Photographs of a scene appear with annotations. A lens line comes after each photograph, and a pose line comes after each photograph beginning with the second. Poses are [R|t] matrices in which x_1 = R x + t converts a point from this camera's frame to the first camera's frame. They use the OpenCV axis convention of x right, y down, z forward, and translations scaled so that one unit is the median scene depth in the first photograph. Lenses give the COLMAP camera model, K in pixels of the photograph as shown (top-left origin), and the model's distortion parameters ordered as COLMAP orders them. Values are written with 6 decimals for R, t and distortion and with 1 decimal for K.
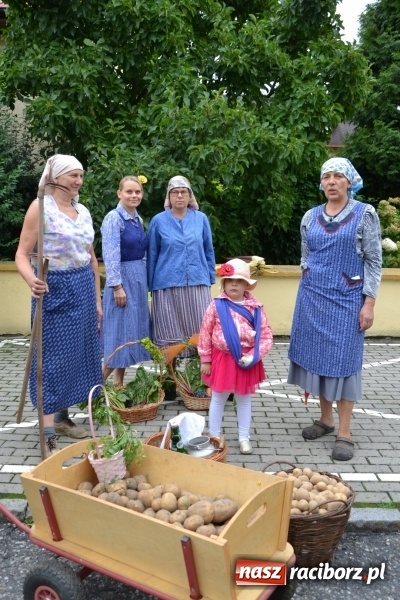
lens RADIAL K [[615.2, 0, 200.0], [0, 615.2, 300.0], [0, 0, 1]] dist [-0.078147, 0.031188]
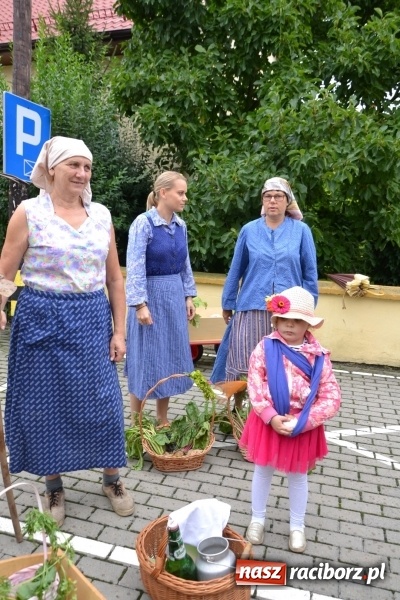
lens RADIAL K [[478.3, 0, 200.0], [0, 478.3, 300.0], [0, 0, 1]] dist [-0.047618, 0.017277]
pose [[0.957200, 0.071358, -0.280491, 0.063360], [-0.066750, 0.997432, 0.025961, -0.035736], [0.281623, -0.006127, 0.959505, 0.260719]]
